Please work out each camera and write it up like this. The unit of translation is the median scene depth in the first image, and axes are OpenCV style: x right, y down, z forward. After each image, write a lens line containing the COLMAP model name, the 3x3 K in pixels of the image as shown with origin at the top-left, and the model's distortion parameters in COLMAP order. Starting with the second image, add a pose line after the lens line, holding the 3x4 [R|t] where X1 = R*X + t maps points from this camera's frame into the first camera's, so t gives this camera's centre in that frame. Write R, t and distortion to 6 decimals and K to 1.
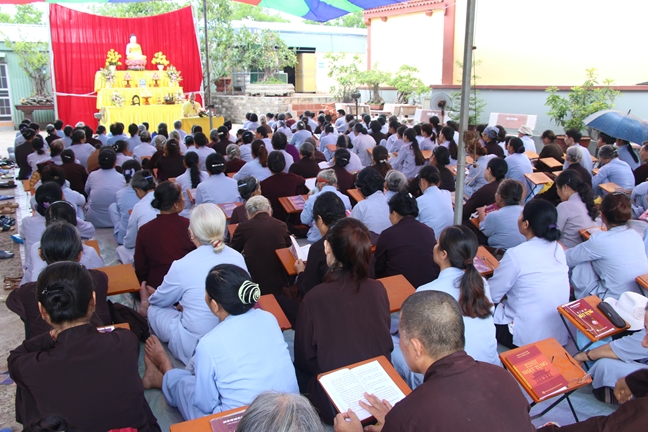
lens RADIAL K [[578.0, 0, 324.0], [0, 578.0, 216.0], [0, 0, 1]] dist [-0.155228, 0.193983]
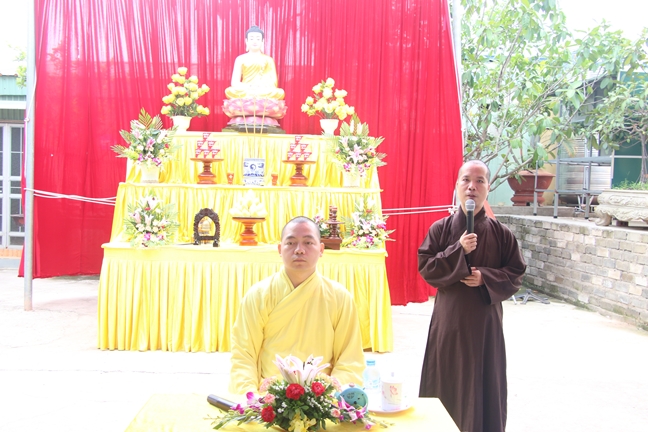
lens RADIAL K [[679.7, 0, 324.0], [0, 679.7, 216.0], [0, 0, 1]] dist [-0.076355, 0.311232]
pose [[0.887190, 0.047458, -0.458958, -0.112128], [-0.131470, 0.979464, -0.152857, -0.154578], [0.442278, 0.195953, 0.875210, 0.678500]]
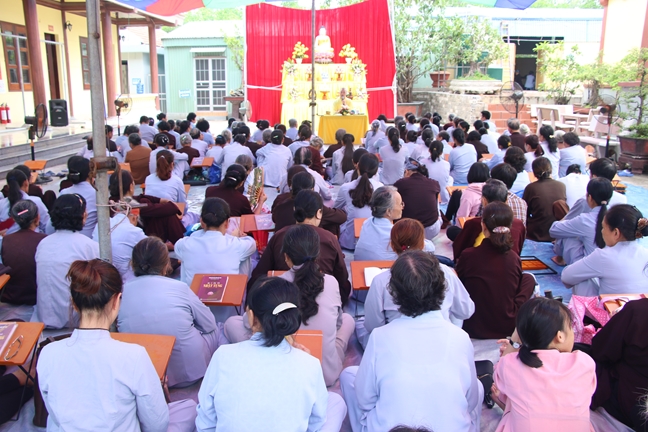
lens RADIAL K [[599.2, 0, 324.0], [0, 599.2, 216.0], [0, 0, 1]] dist [-0.071301, 0.022884]
pose [[0.871402, 0.110530, -0.477955, 0.184008], [-0.110124, 0.993495, 0.028974, -0.027997], [0.478049, 0.027386, 0.877906, 0.112111]]
